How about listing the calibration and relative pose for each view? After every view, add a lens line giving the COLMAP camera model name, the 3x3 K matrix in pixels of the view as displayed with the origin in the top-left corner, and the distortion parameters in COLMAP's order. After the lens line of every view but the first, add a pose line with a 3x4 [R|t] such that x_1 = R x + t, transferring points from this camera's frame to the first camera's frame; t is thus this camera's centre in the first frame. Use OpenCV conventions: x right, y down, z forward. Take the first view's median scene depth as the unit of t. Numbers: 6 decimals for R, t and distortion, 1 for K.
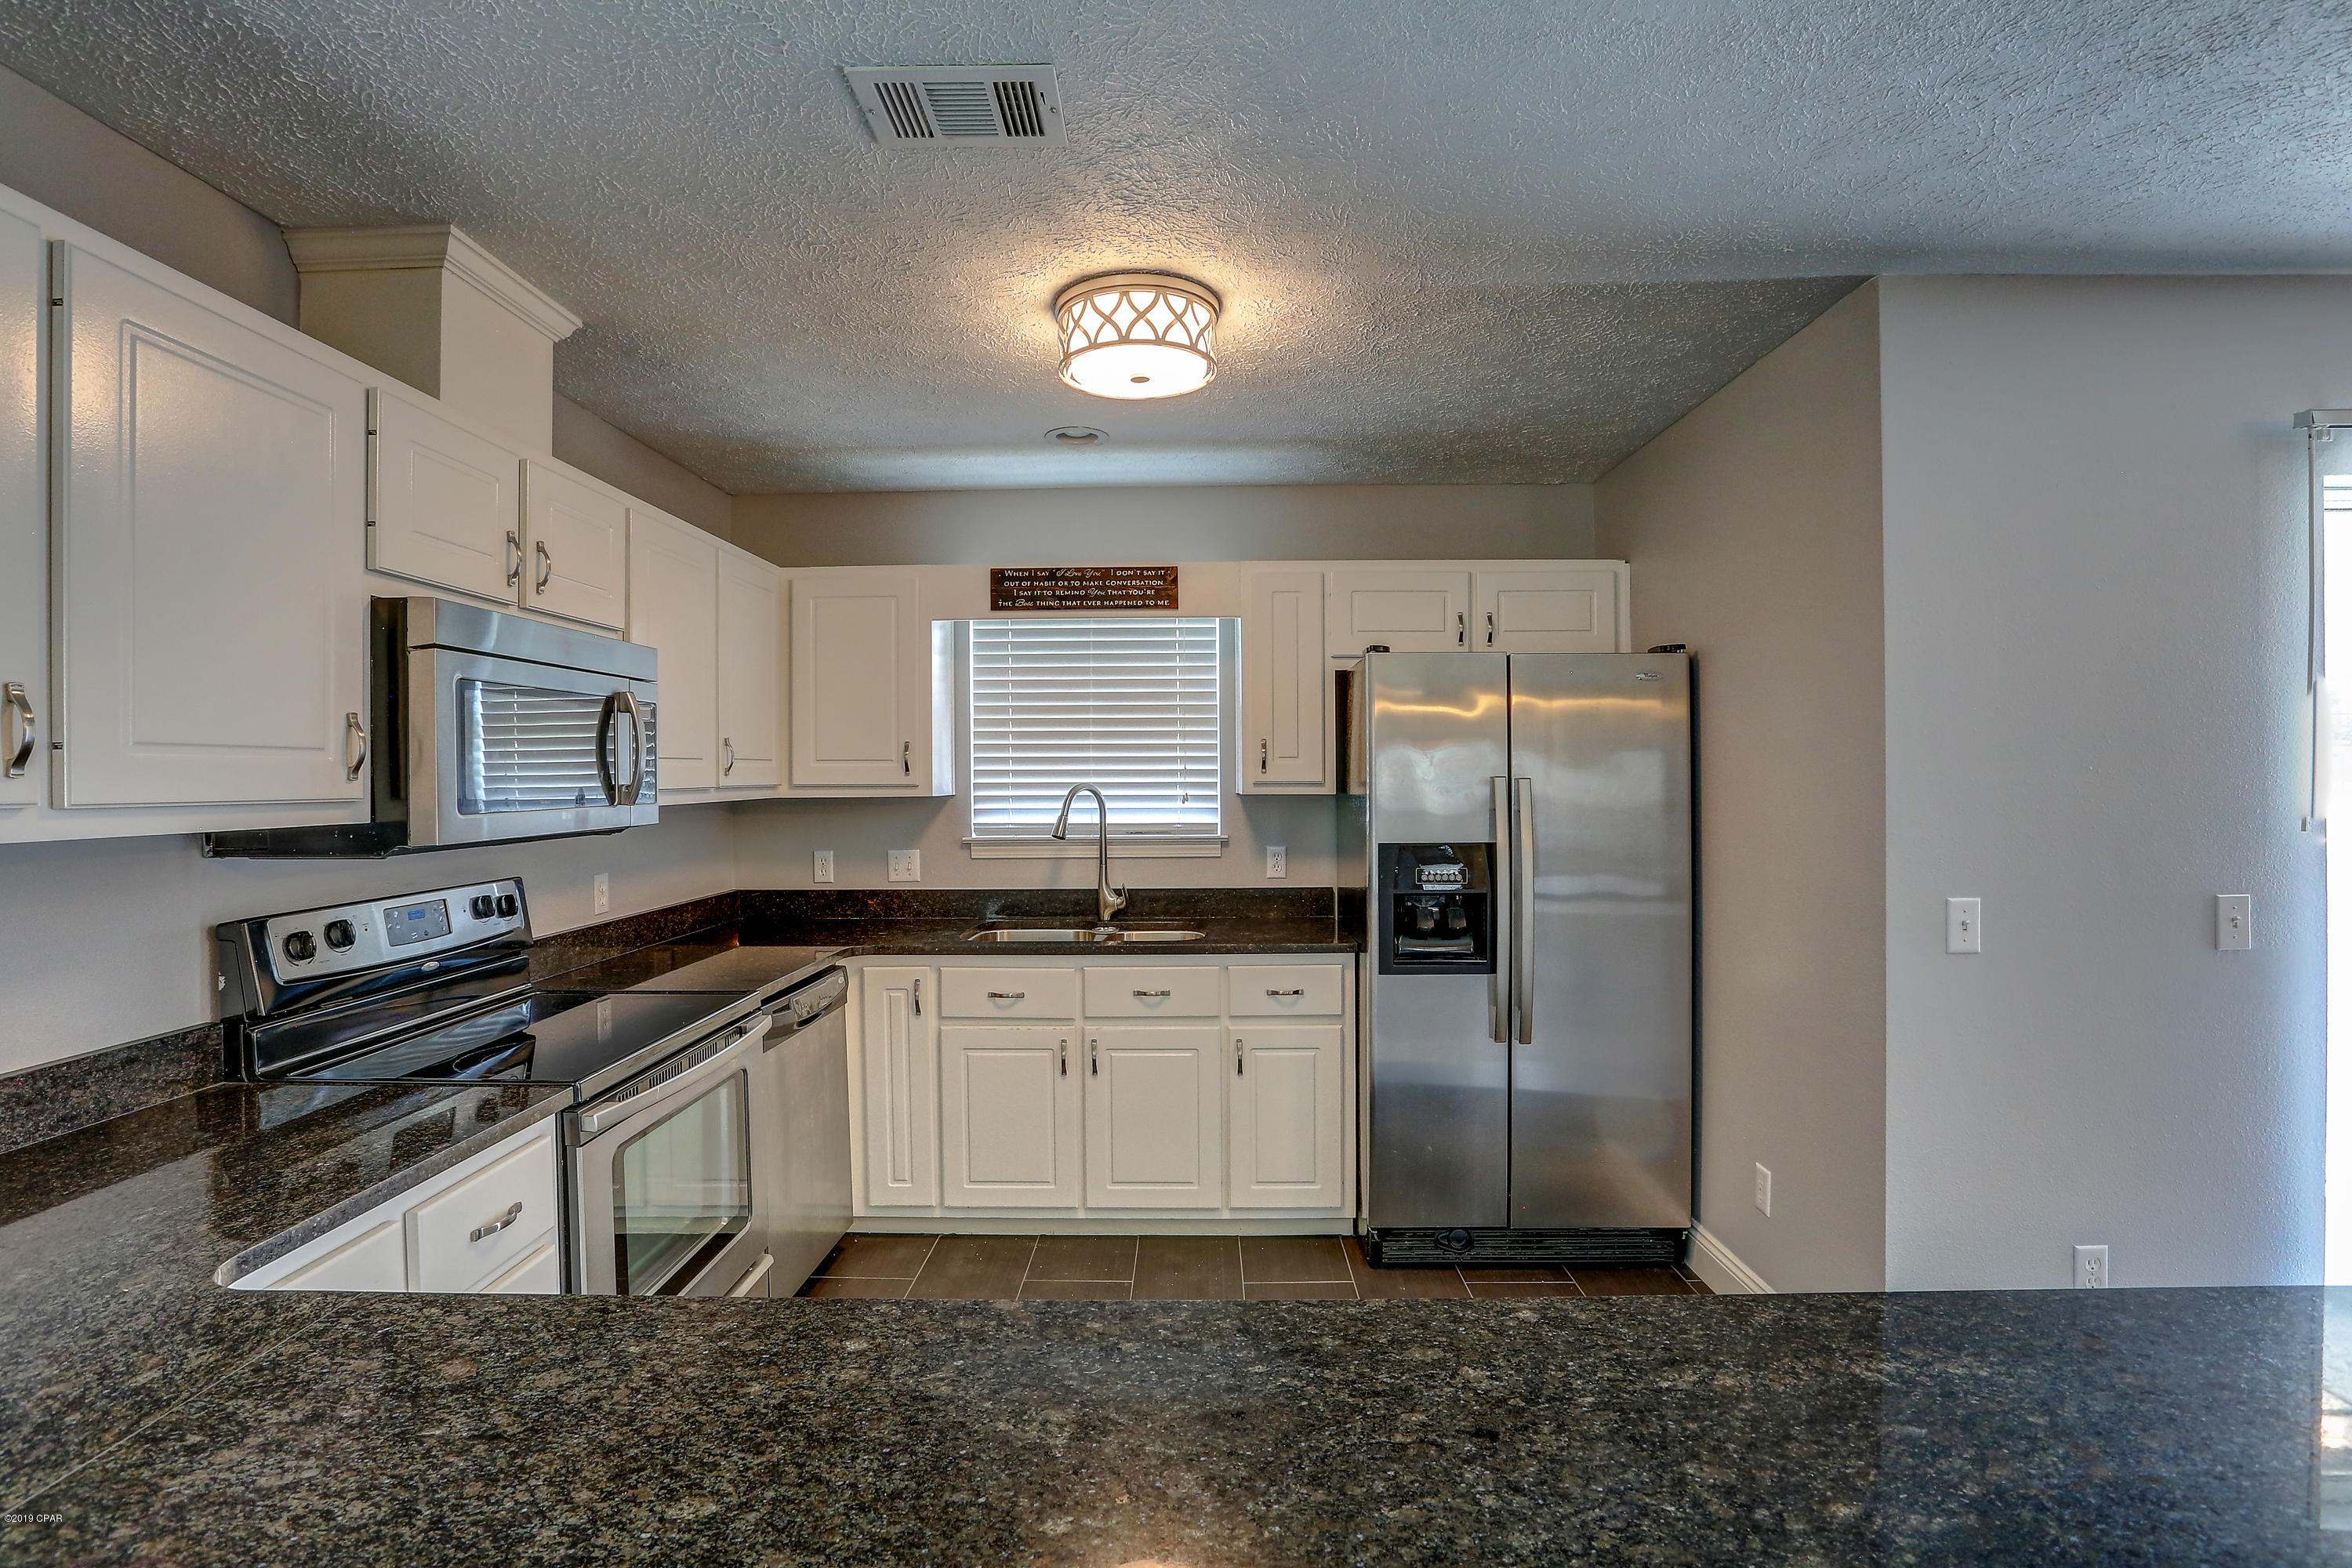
lens RADIAL K [[1076.1, 0, 1168.1], [0, 1076.1, 778.1], [0, 0, 1]] dist [-0.041287, 0.009502]
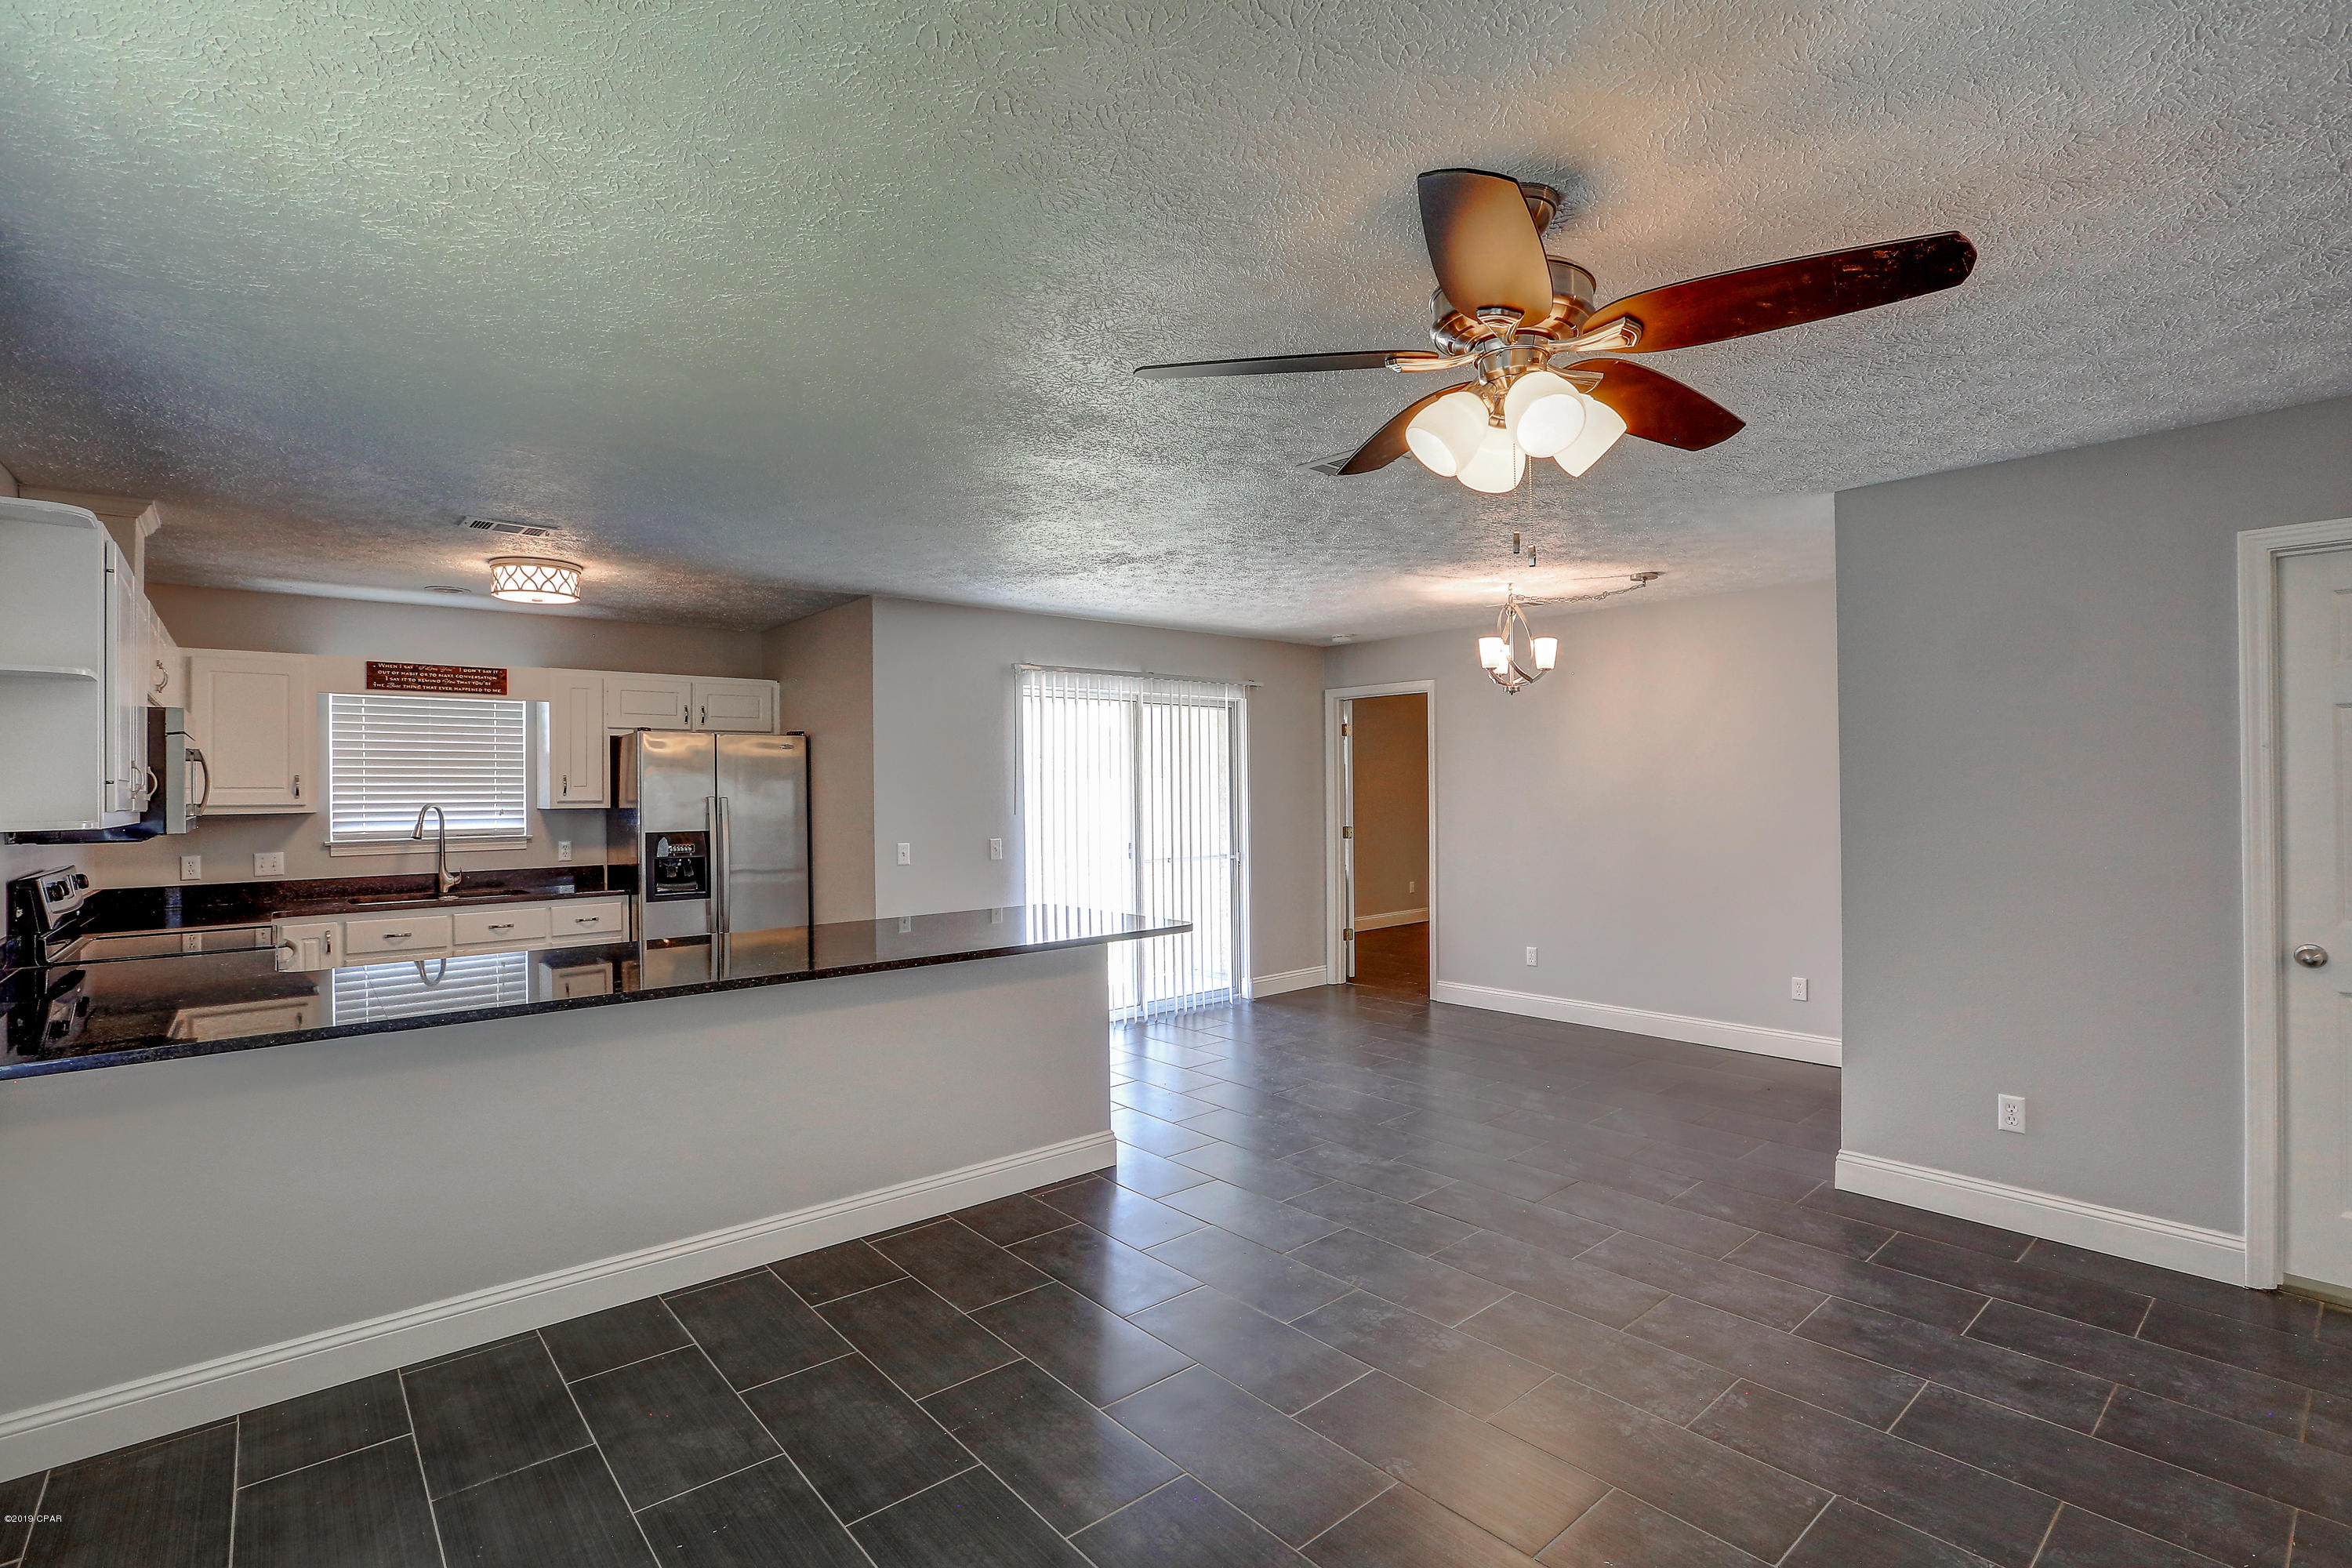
lens RADIAL K [[1076.1, 0, 1162.1], [0, 1076.1, 775.9], [0, 0, 1]] dist [-0.041287, 0.009502]
pose [[0.746094, 0.007386, 0.665799, -0.317675], [0.008304, 0.999757, -0.020397, 0.005626], [-0.665789, 0.020747, 0.745852, -0.847237]]
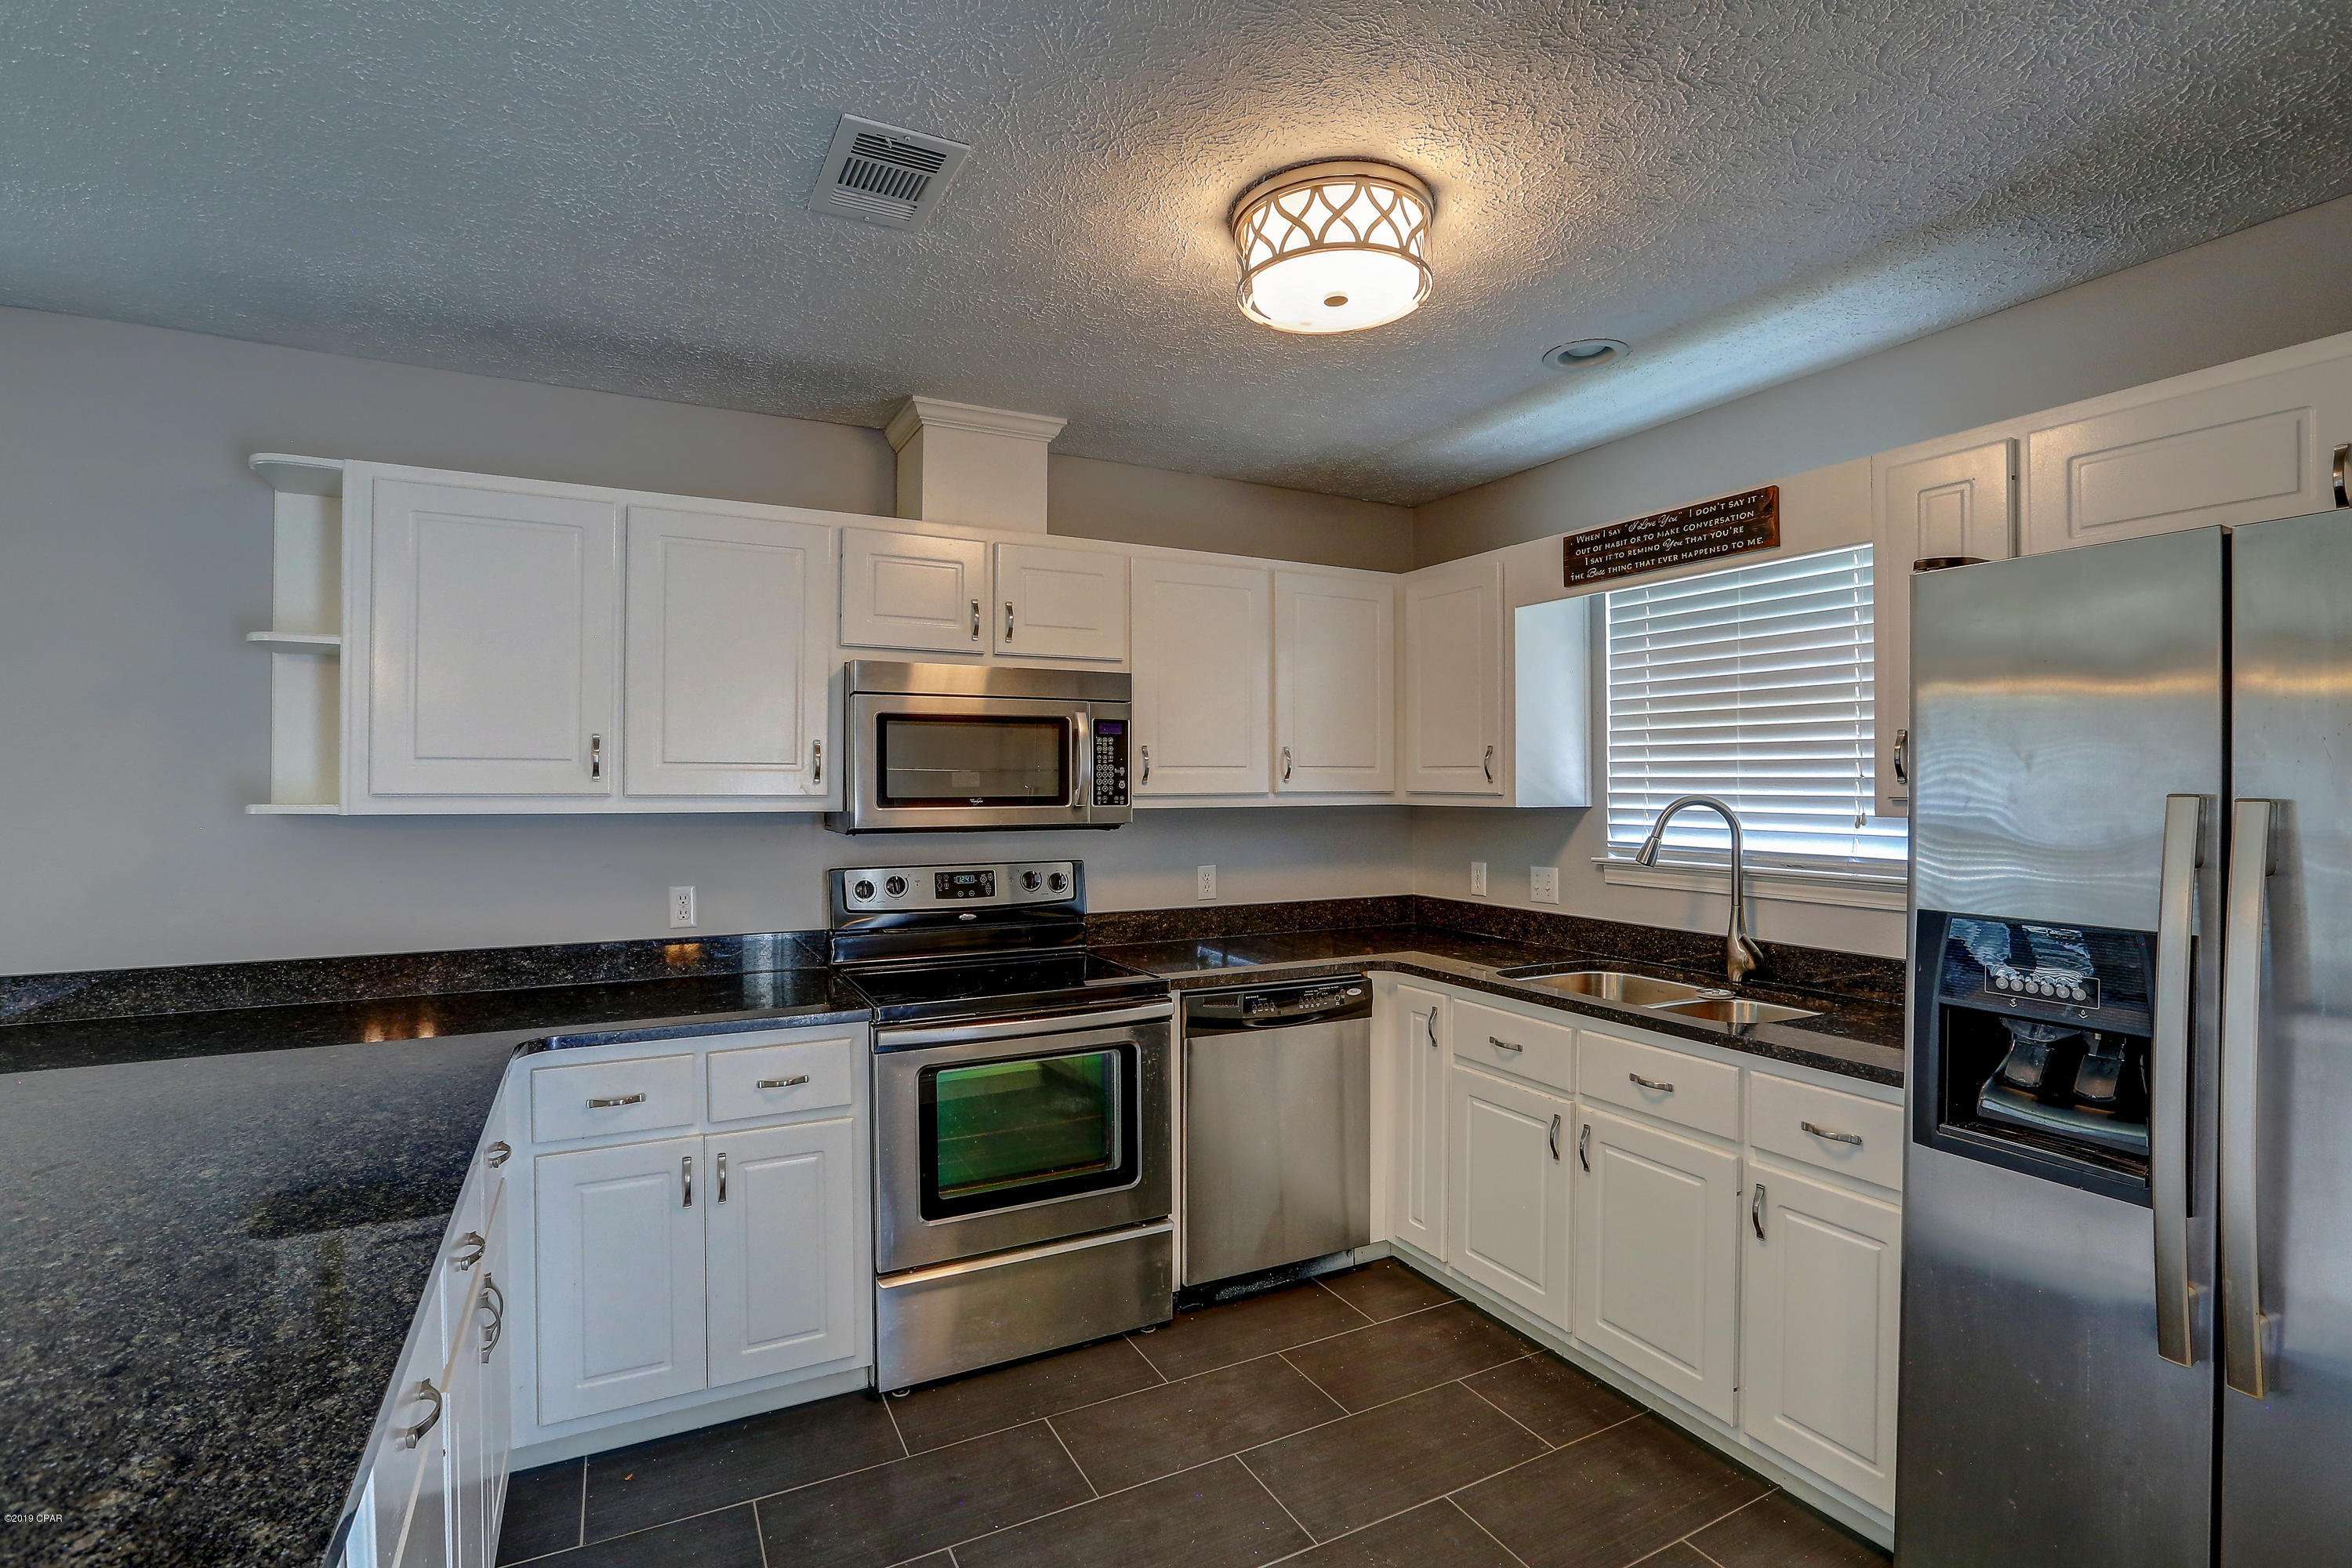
lens RADIAL K [[1076.1, 0, 1186.1], [0, 1076.1, 767.6], [0, 0, 1]] dist [-0.041287, 0.009502]
pose [[0.491485, -0.005531, -0.870868, 0.419265], [-0.008488, 0.999902, -0.011141, -0.003422], [0.870844, 0.012868, 0.491390, 0.333500]]
